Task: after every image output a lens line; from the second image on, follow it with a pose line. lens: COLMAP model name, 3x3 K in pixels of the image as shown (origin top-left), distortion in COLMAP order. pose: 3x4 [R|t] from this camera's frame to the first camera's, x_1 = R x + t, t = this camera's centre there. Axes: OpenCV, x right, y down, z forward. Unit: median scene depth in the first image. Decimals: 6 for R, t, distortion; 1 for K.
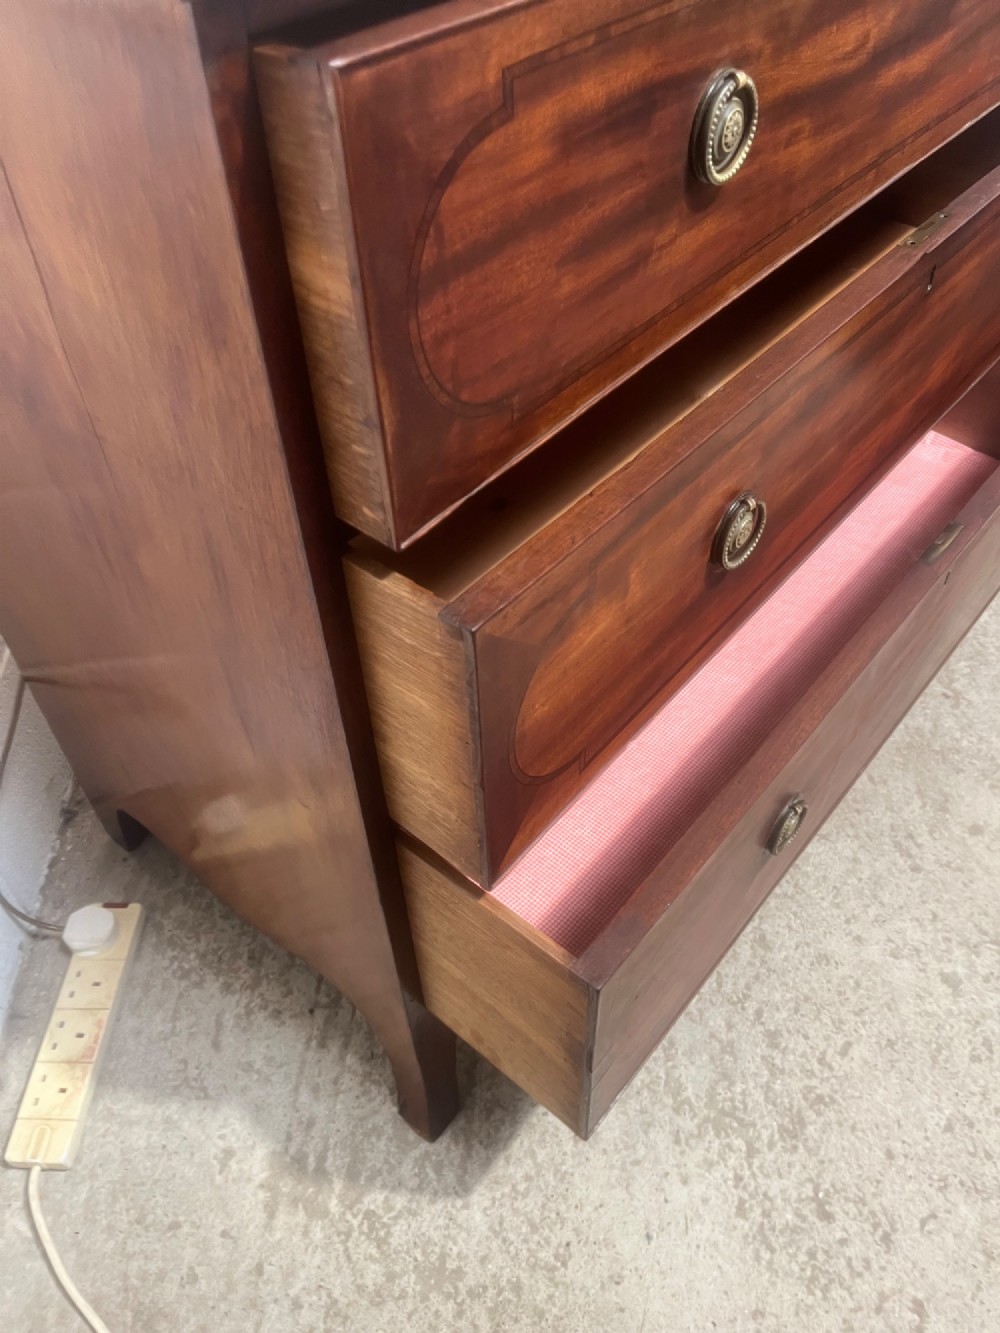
lens RADIAL K [[1008.3, 0, 489.7], [0, 1008.3, 672.8], [0, 0, 1]] dist [0.060912, -0.091522]
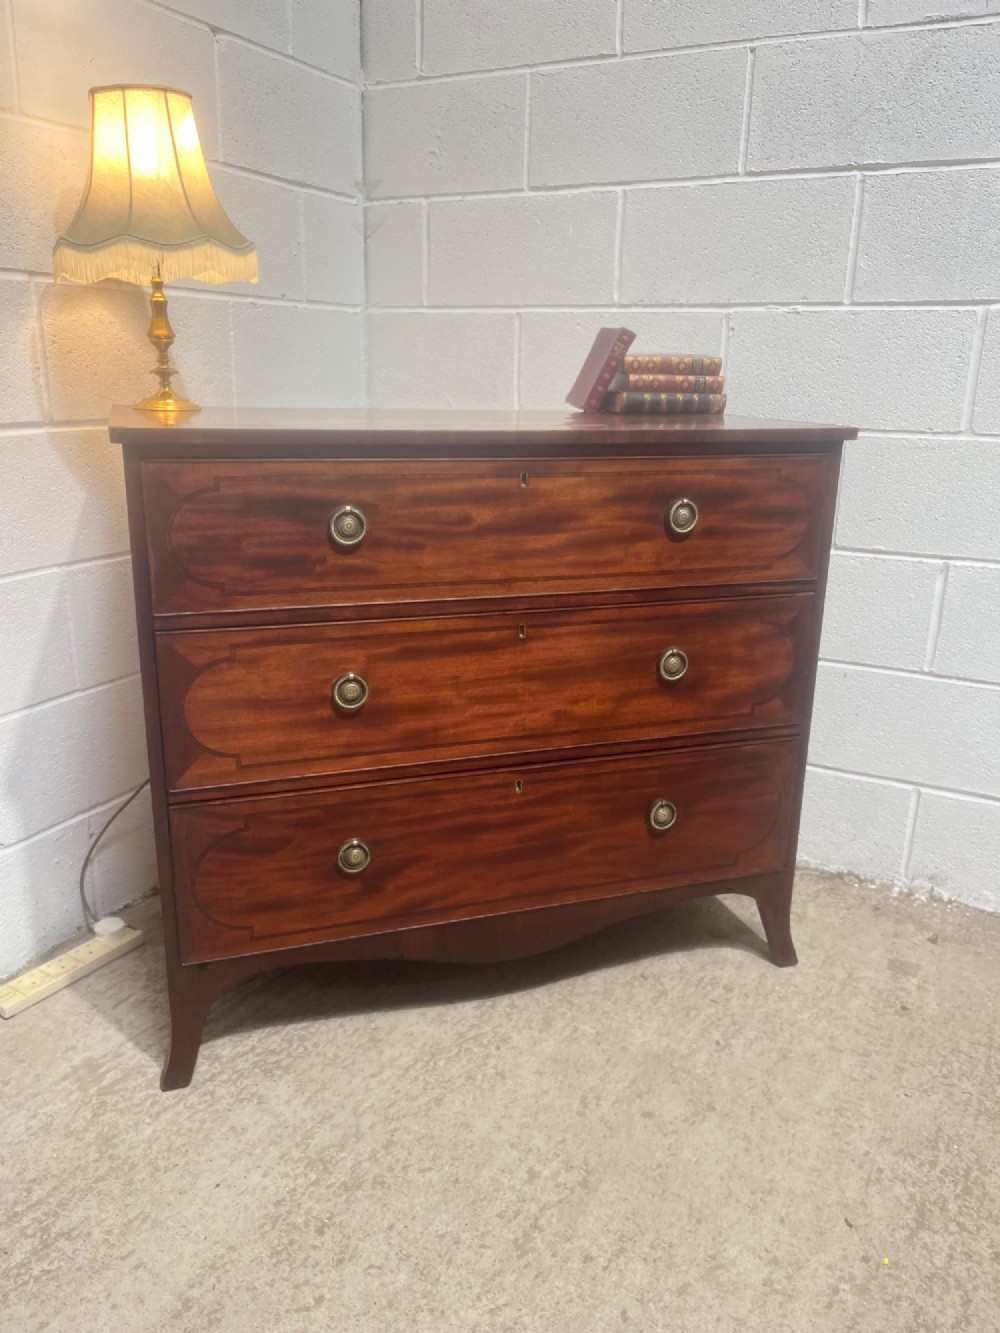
lens RADIAL K [[1008.3, 0, 489.8], [0, 1008.3, 669.0], [0, 0, 1]] dist [0.060912, -0.091522]
pose [[0.850980, 0.199179, -0.485964, 0.946281], [-0.410558, 0.829327, -0.379024, 0.296568], [0.327530, 0.522058, 0.787515, -0.377129]]
